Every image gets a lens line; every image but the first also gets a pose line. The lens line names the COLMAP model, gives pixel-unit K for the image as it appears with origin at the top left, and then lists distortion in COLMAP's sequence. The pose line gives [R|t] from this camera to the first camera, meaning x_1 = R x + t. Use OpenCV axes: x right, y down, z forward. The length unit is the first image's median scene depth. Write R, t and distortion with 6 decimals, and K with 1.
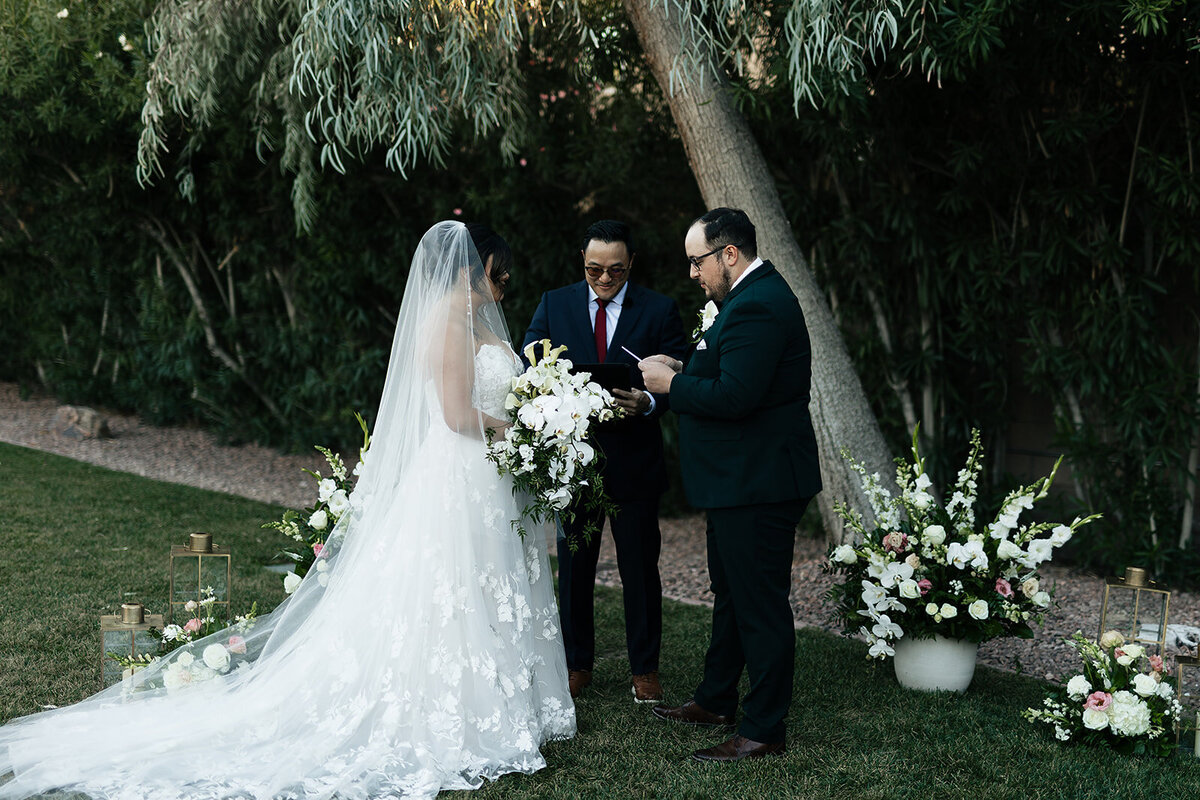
lens RADIAL K [[1738.4, 0, 594.4], [0, 1738.4, 414.7], [0, 0, 1]] dist [0.007128, -0.005954]
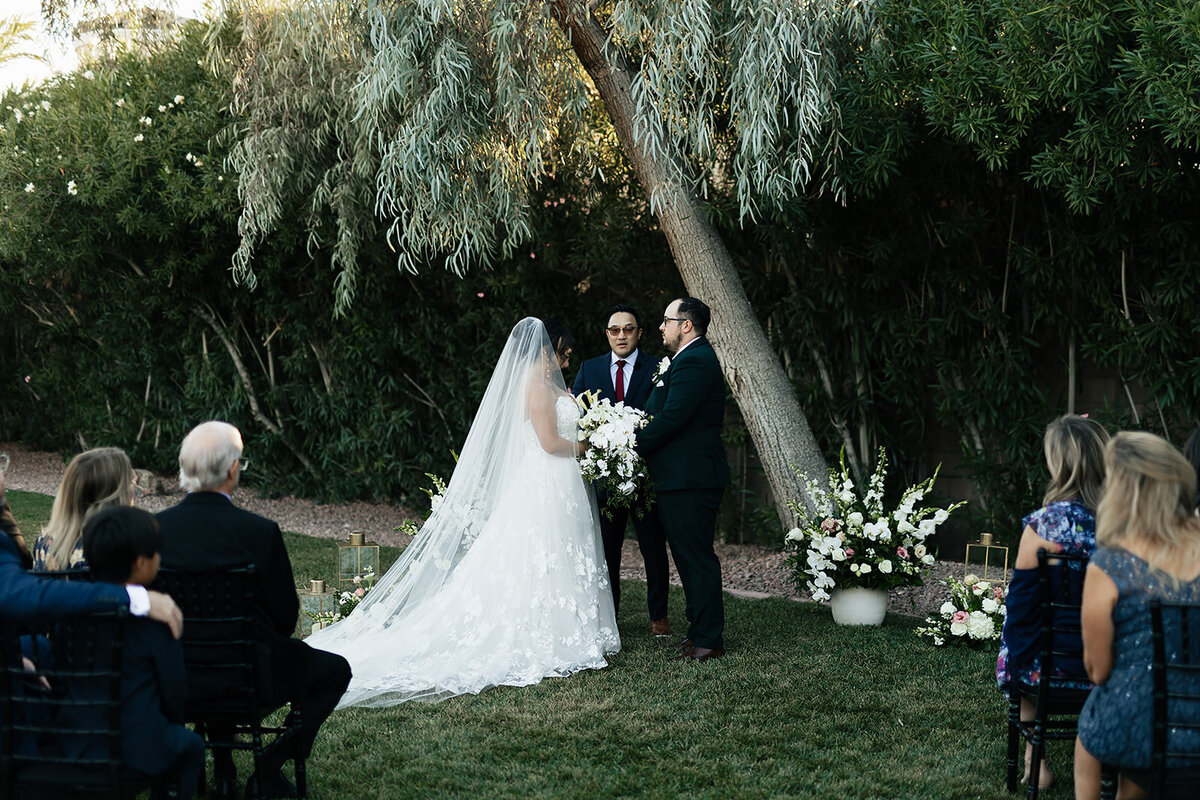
lens RADIAL K [[1816.8, 0, 631.4], [0, 1816.8, 462.2], [0, 0, 1]] dist [0.004781, 0.042102]
pose [[0.998570, -0.030349, 0.044011, -0.057320], [0.030759, 0.999489, -0.008657, 0.027846], [-0.043726, 0.009998, 0.998994, -0.507061]]
